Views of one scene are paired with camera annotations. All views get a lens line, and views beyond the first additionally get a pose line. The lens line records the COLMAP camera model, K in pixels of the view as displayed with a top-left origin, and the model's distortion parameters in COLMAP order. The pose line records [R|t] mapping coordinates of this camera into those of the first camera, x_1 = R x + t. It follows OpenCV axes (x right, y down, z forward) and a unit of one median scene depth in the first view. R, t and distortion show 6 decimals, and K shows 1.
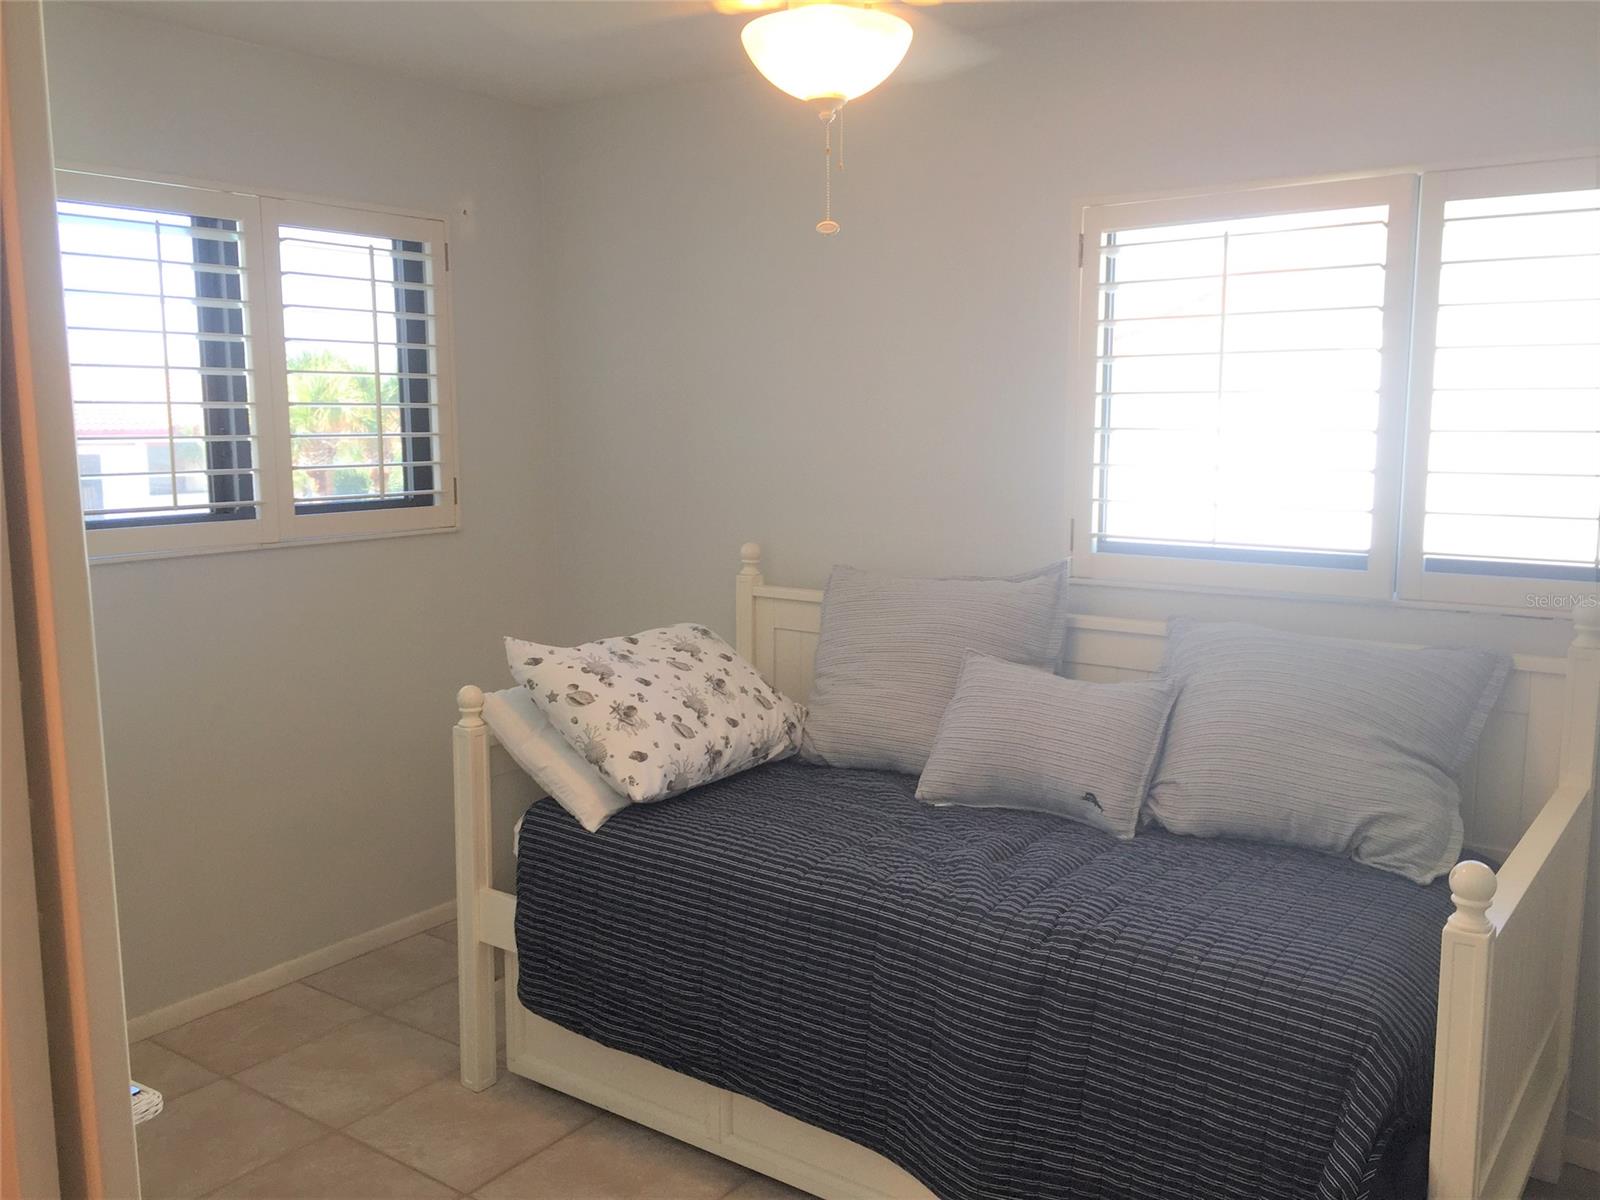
lens RADIAL K [[1357.2, 0, 800.0], [0, 1357.2, 600.0], [0, 0, 1]] dist [-0.001042, -0.007425]
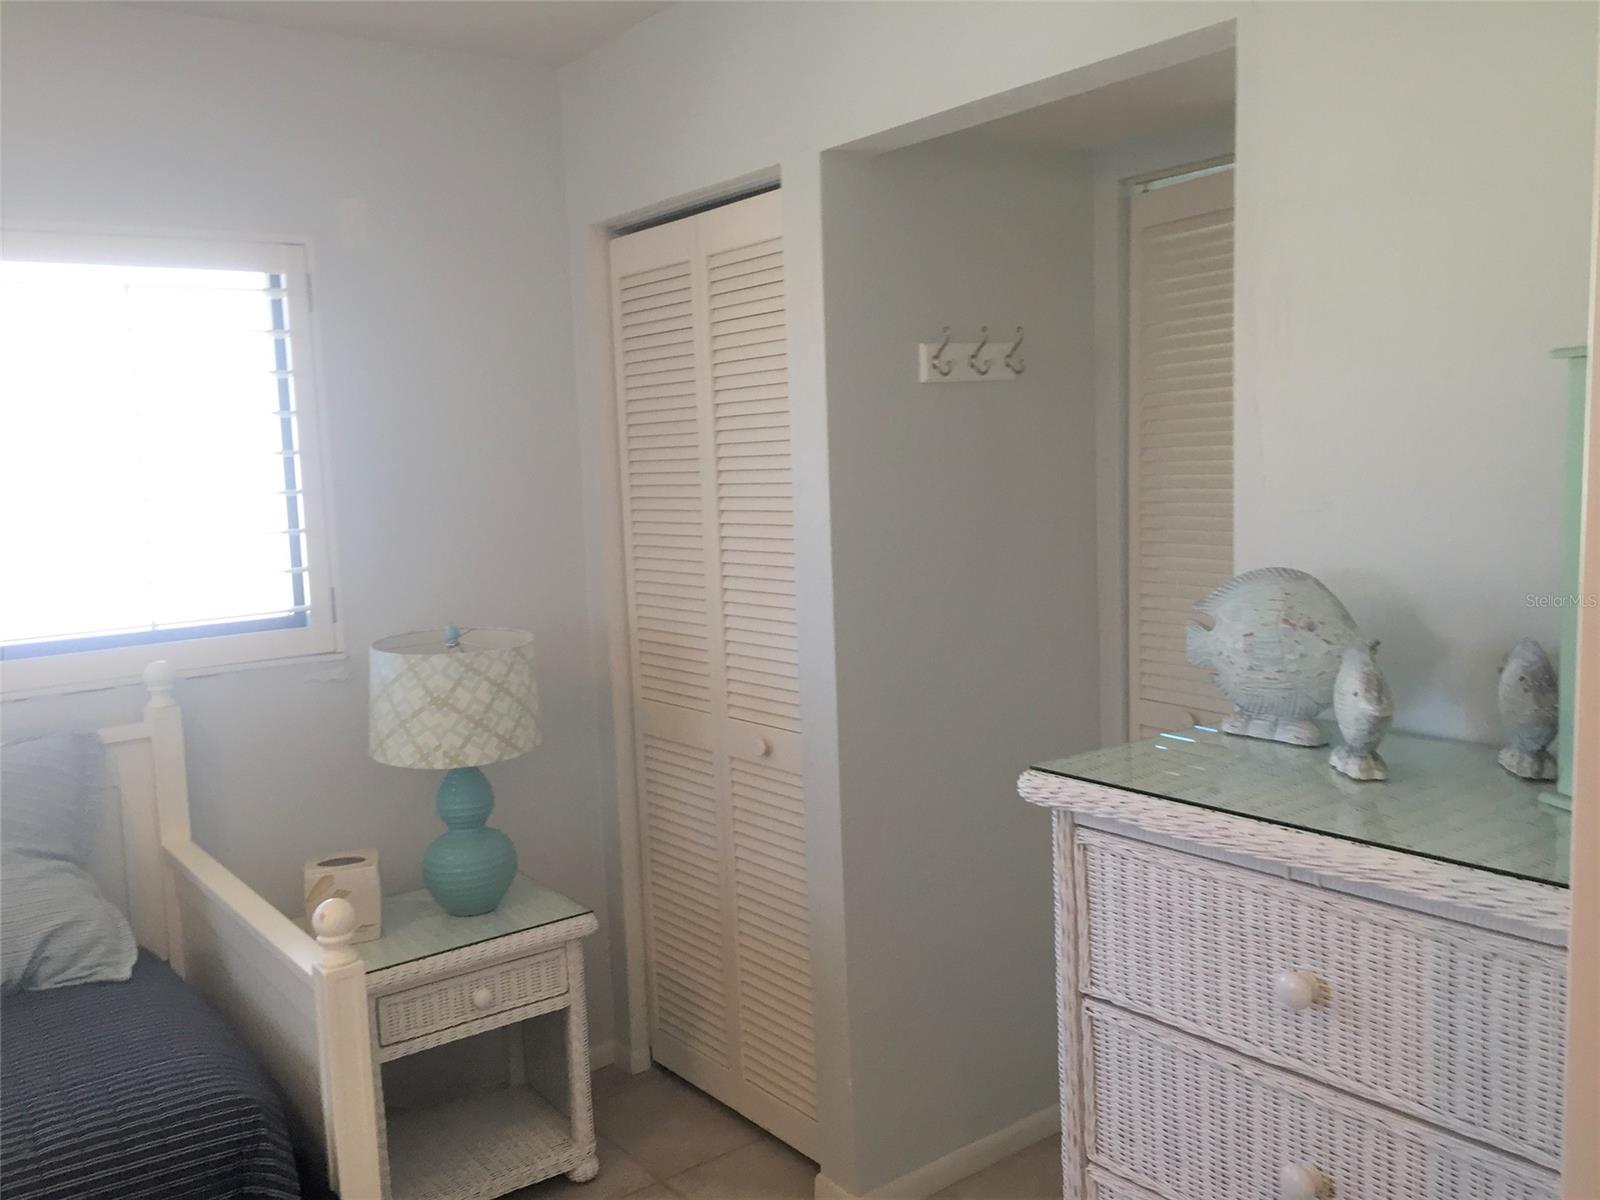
lens RADIAL K [[1357.2, 0, 800.0], [0, 1357.2, 600.0], [0, 0, 1]] dist [-0.001042, -0.007425]
pose [[0.273316, -0.115958, 0.954909, -0.320364], [0.180132, 0.981316, 0.067607, -0.032801], [-0.944908, 0.153532, 0.289097, 0.276303]]
